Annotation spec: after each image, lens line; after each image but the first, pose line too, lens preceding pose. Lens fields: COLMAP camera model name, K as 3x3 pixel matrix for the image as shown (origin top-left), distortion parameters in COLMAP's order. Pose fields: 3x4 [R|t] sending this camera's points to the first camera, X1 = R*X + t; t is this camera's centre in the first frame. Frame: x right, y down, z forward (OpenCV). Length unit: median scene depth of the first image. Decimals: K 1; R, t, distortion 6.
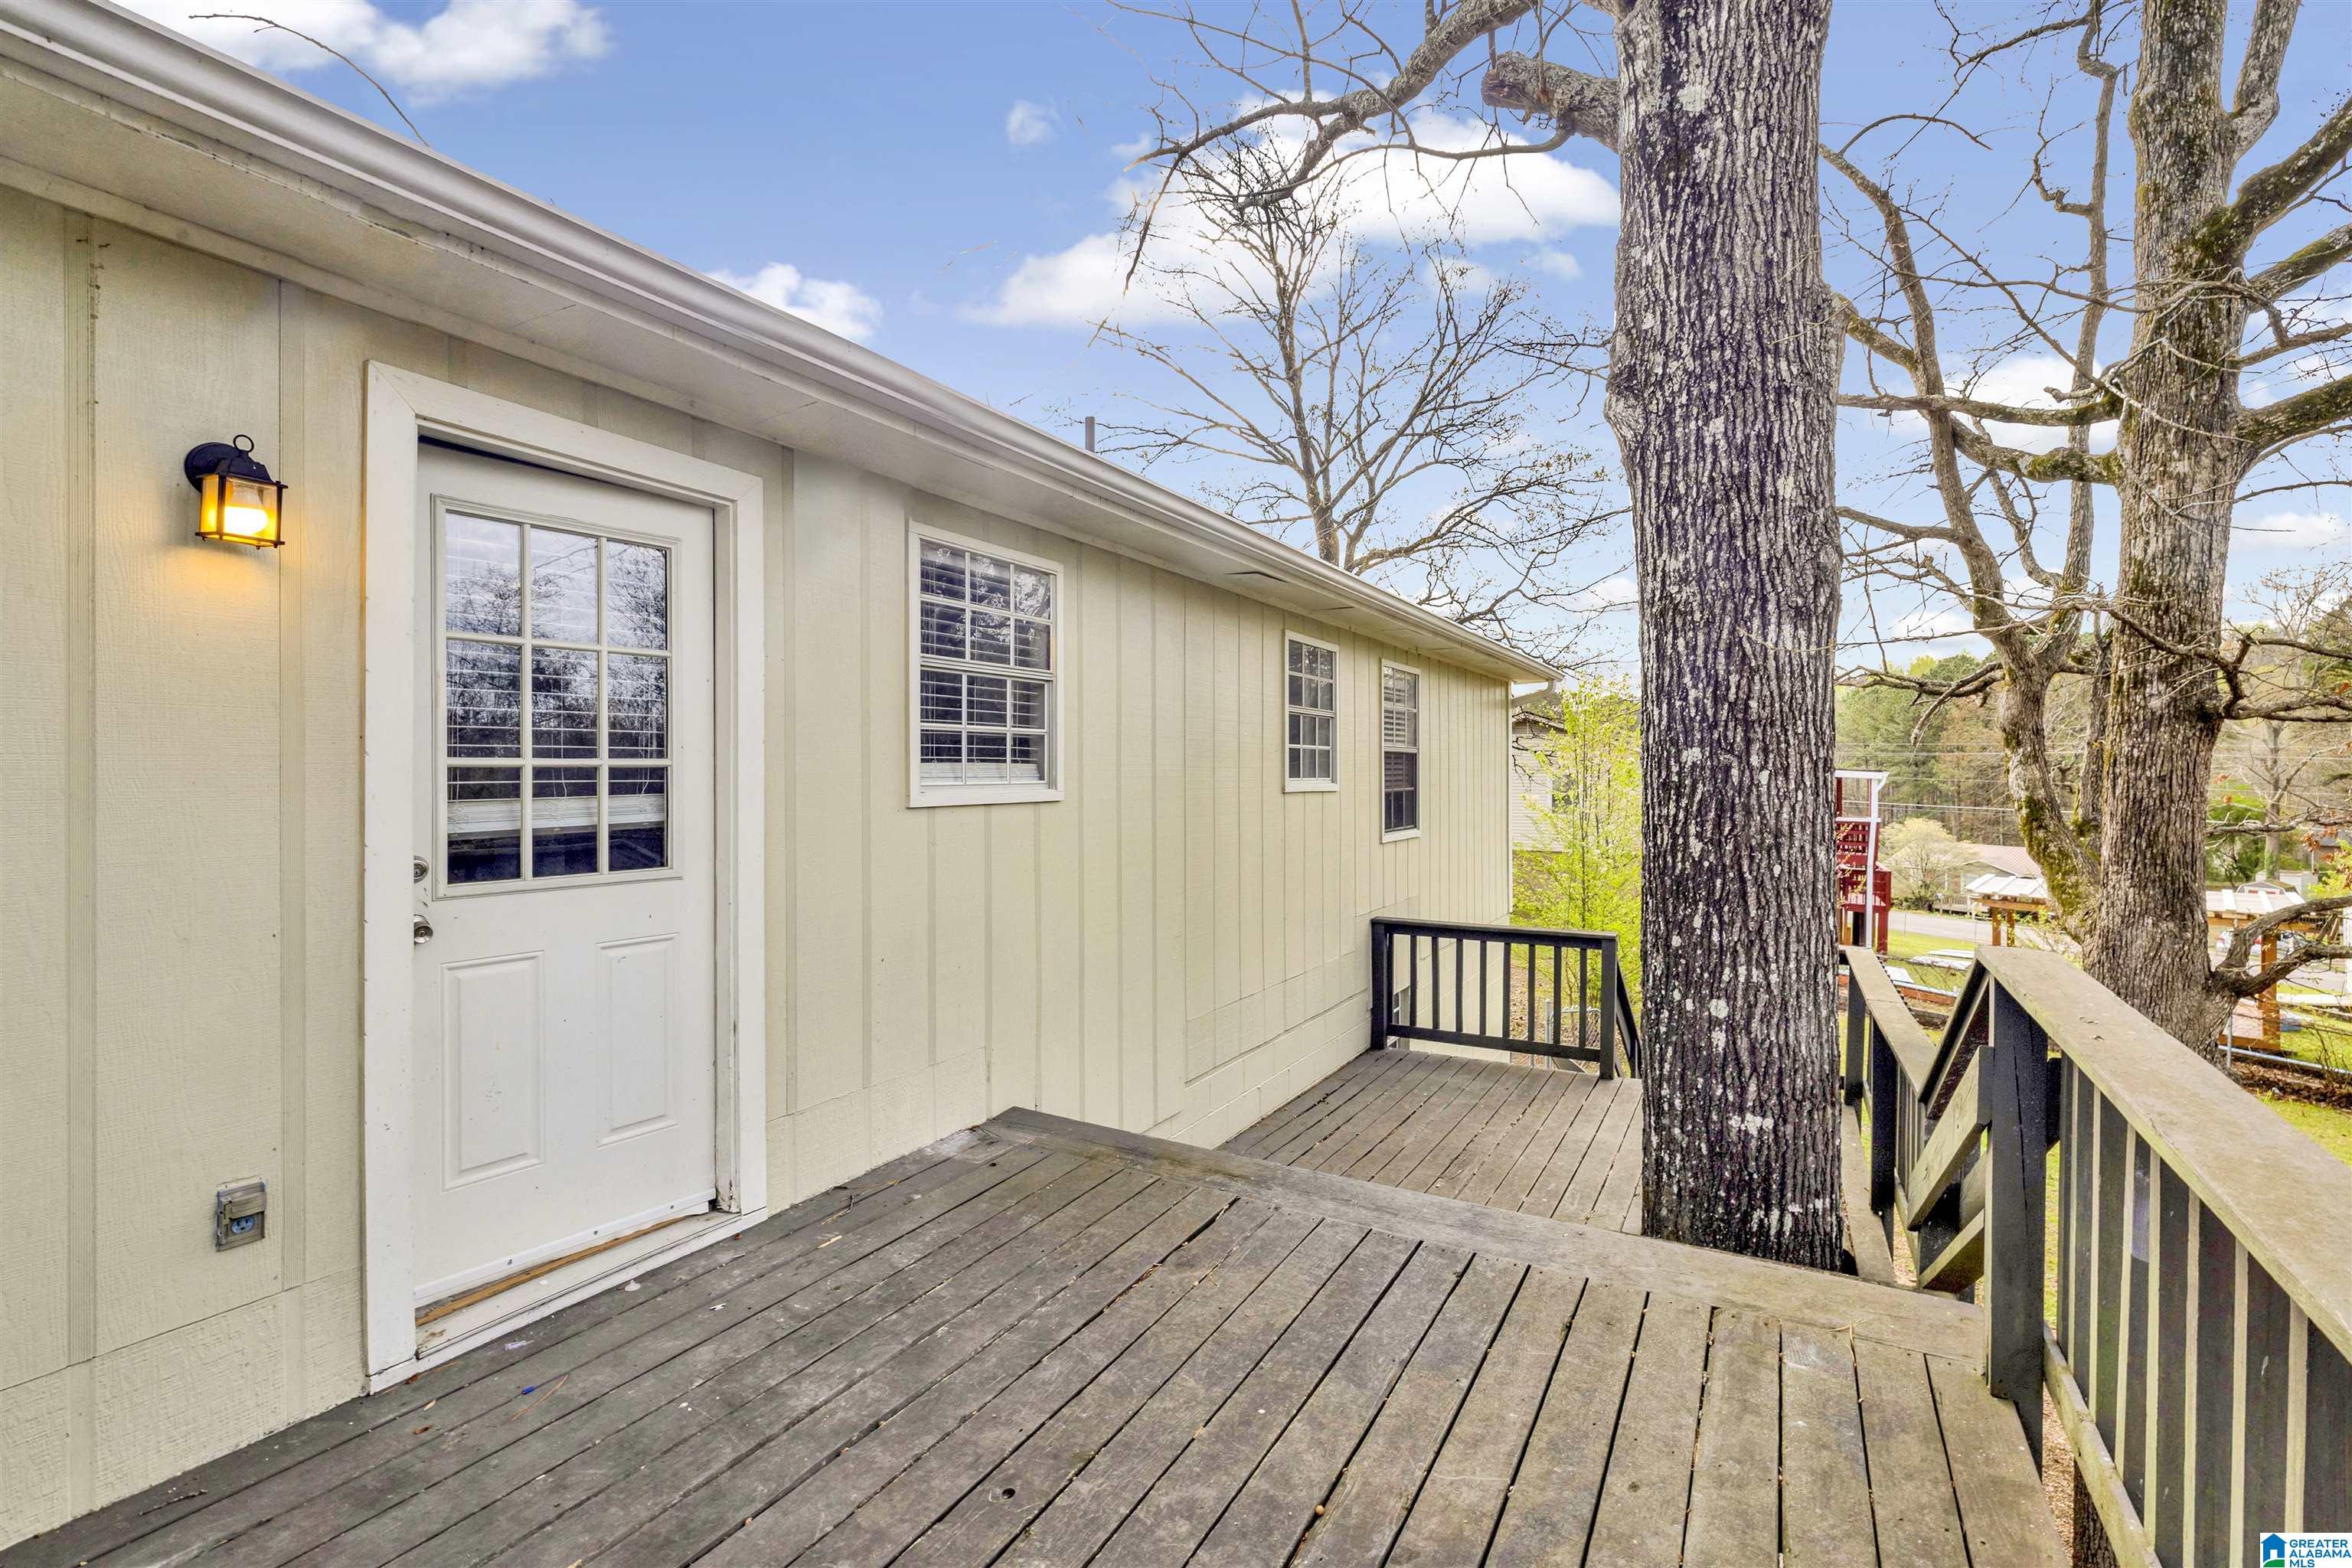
lens RADIAL K [[1038.4, 0, 1180.8], [0, 1038.4, 781.3], [0, 0, 1]] dist [-0.000292, -0.000650]
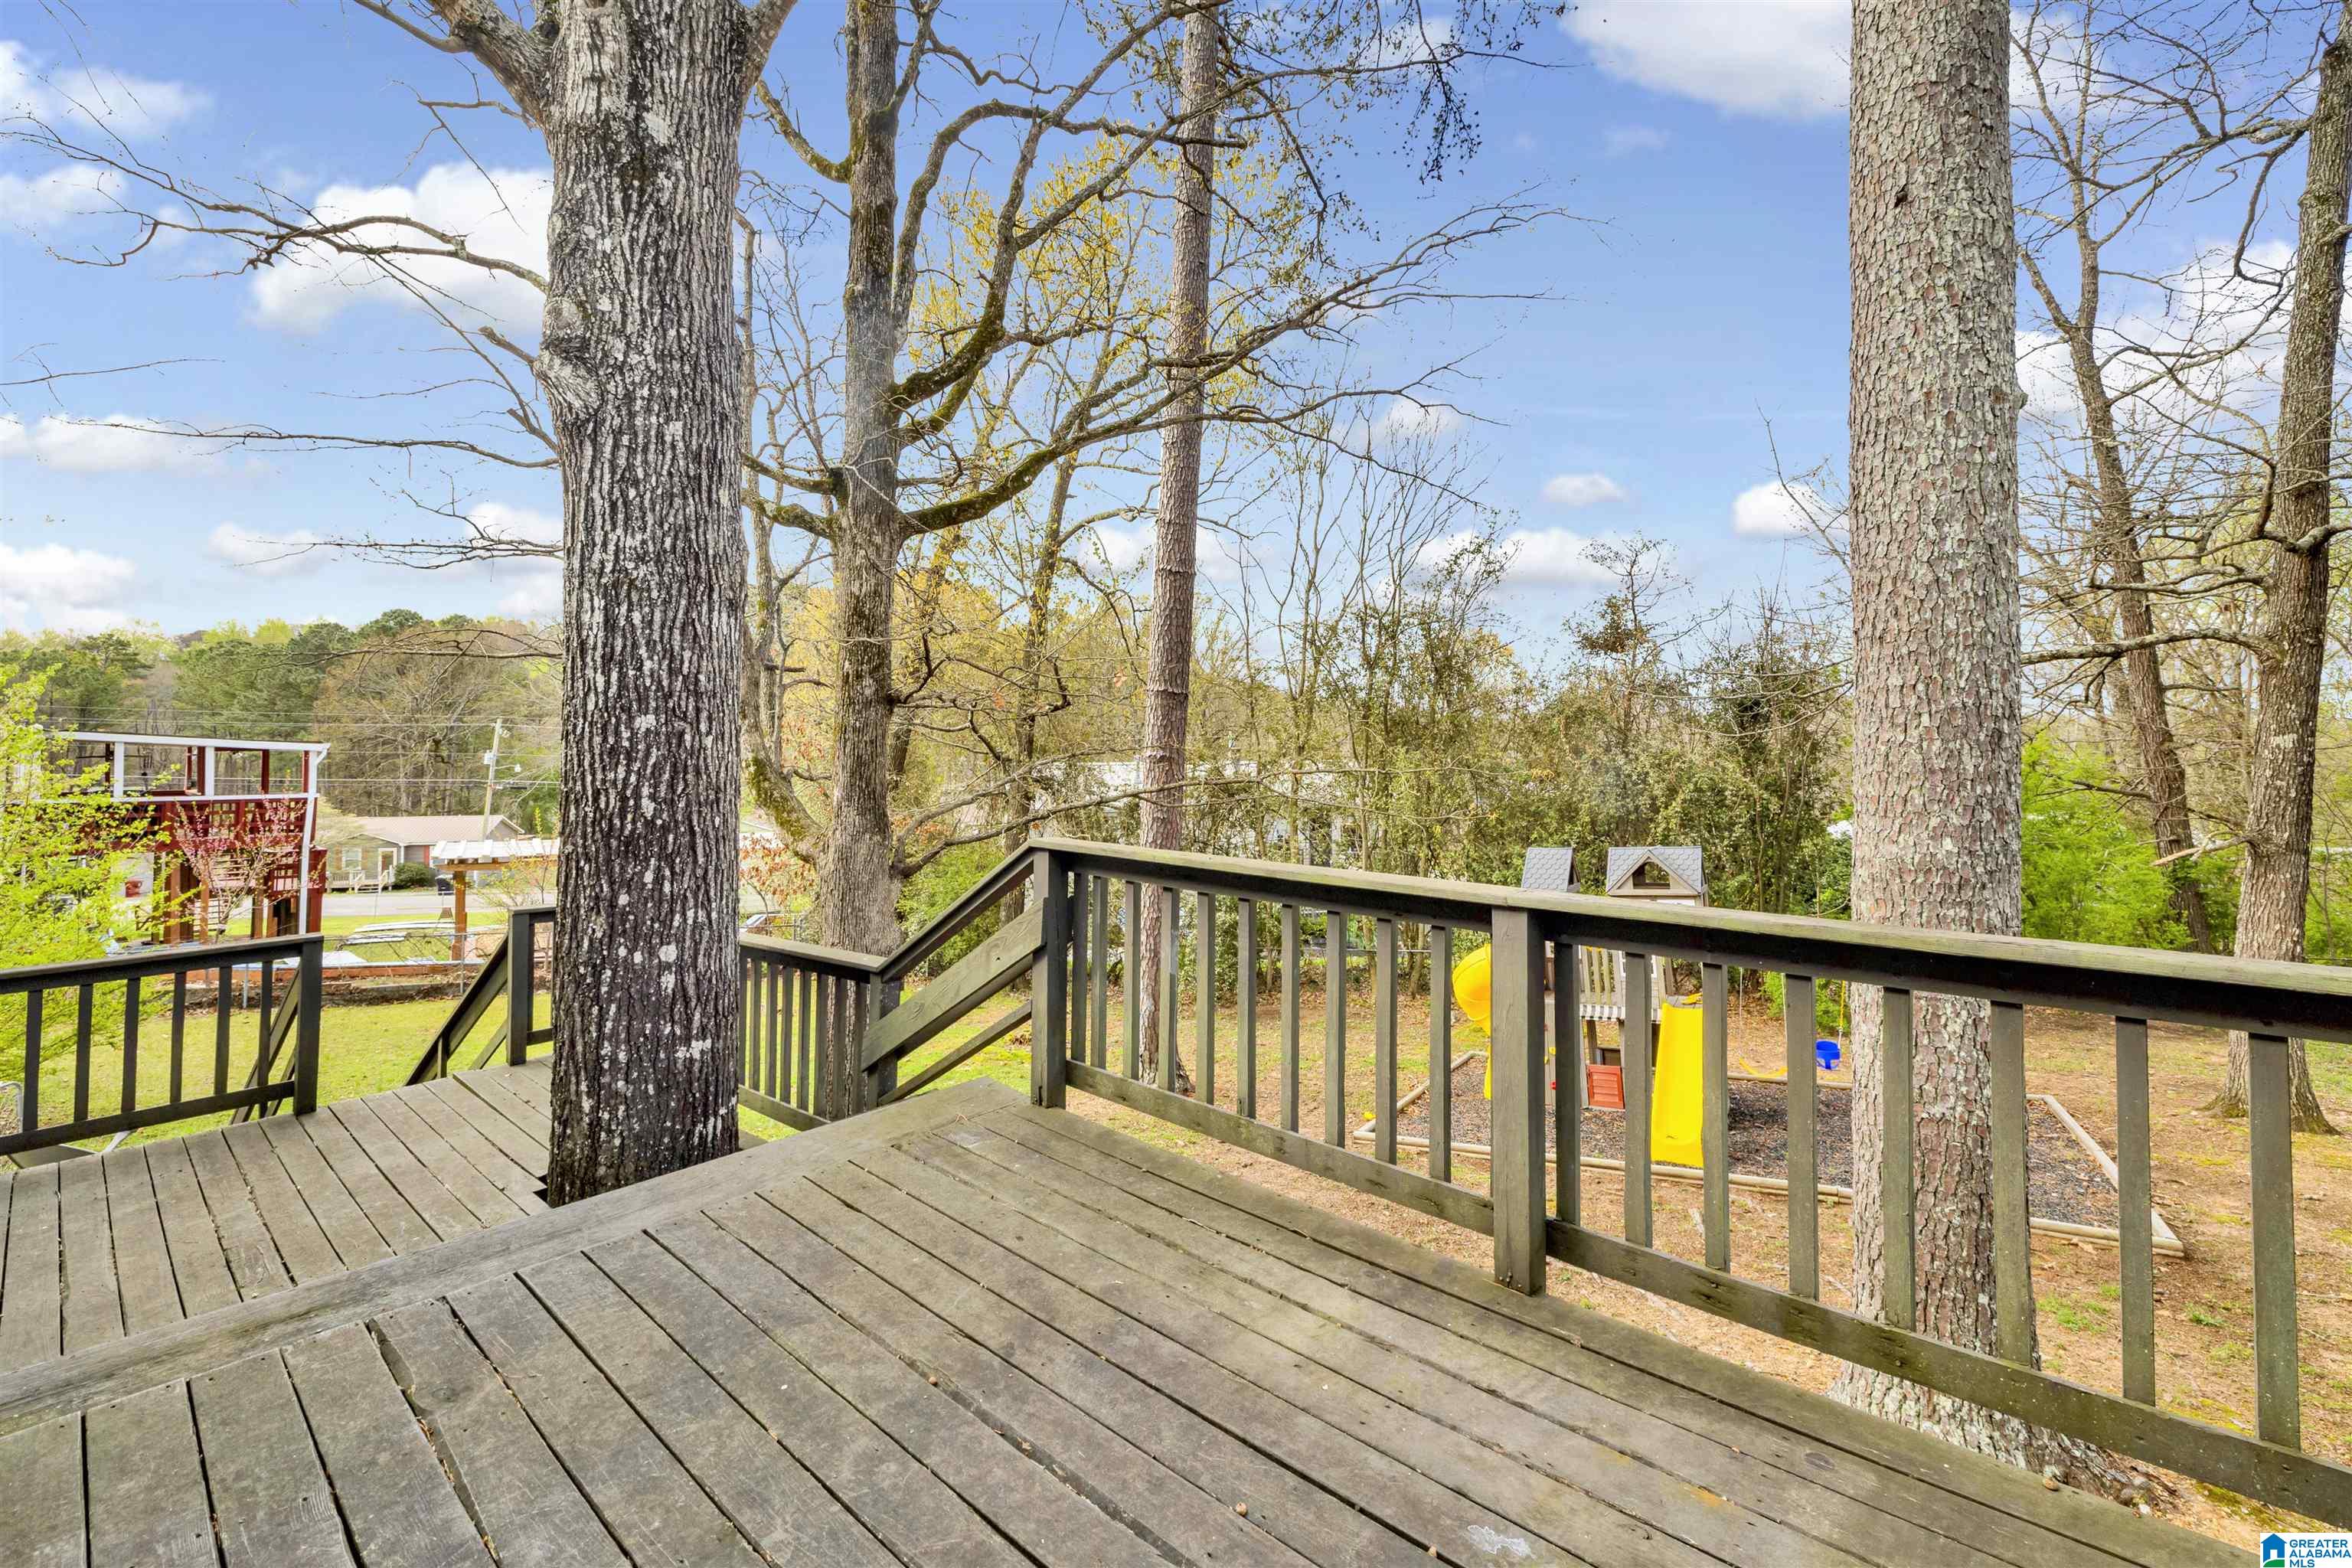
lens RADIAL K [[1038.4, 0, 1200.8], [0, 1038.4, 702.4], [0, 0, 1]] dist [-0.000292, -0.000650]
pose [[0.207253, 0.031678, 0.977774, -0.445398], [0.015966, 0.999233, -0.035757, 0.002467], [-0.978157, 0.023022, 0.206588, 0.218163]]
